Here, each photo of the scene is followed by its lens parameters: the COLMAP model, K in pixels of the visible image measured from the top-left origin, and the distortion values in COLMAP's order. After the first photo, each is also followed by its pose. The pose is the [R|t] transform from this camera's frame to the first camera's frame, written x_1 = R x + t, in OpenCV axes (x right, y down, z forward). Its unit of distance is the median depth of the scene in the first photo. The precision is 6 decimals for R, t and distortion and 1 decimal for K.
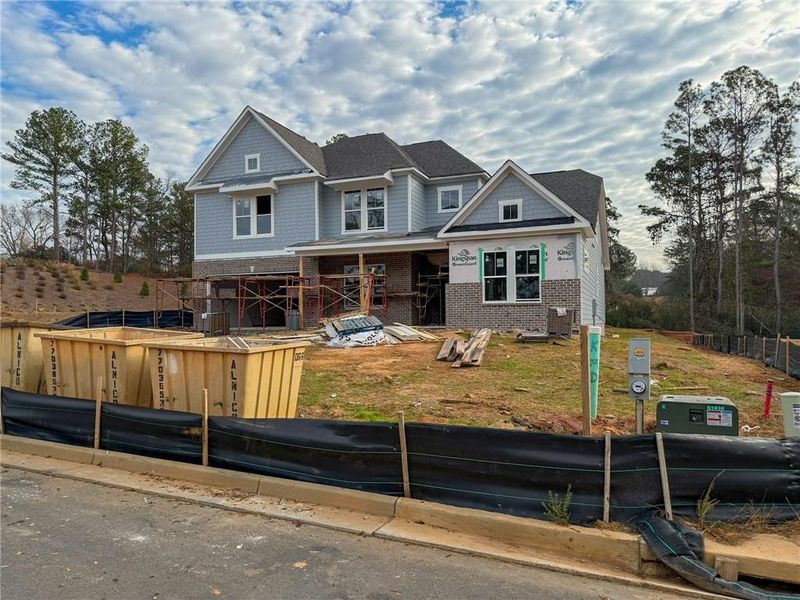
lens RADIAL K [[560.9, 0, 404.2], [0, 560.9, 312.7], [0, 0, 1]] dist [0.070194, -0.078503]
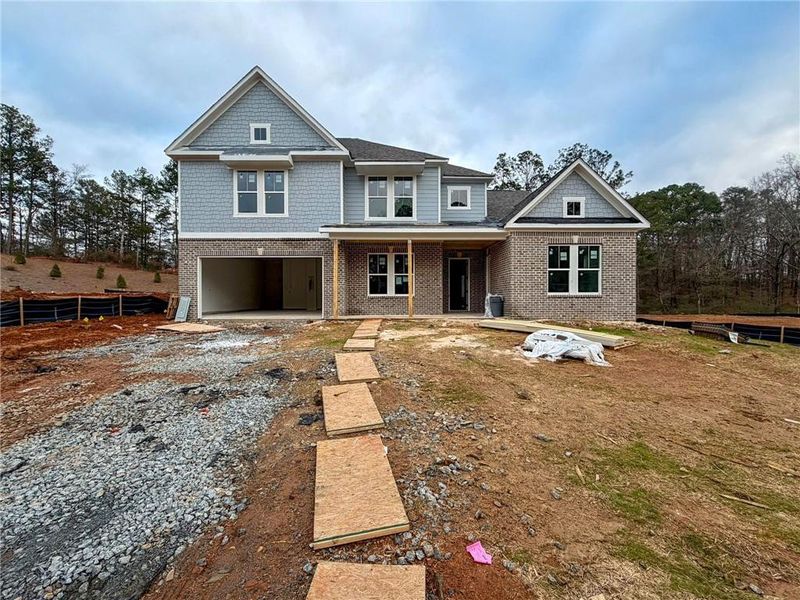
lens RADIAL K [[340.5, 0, 402.1], [0, 340.5, 303.6], [0, 0, 1]] dist [-0.019378, 0.009714]
pose [[0.919417, -0.002867, 0.393274, -0.284979], [-0.008992, 0.999559, 0.028309, -0.012655], [-0.393182, -0.029564, 0.918985, 0.429623]]
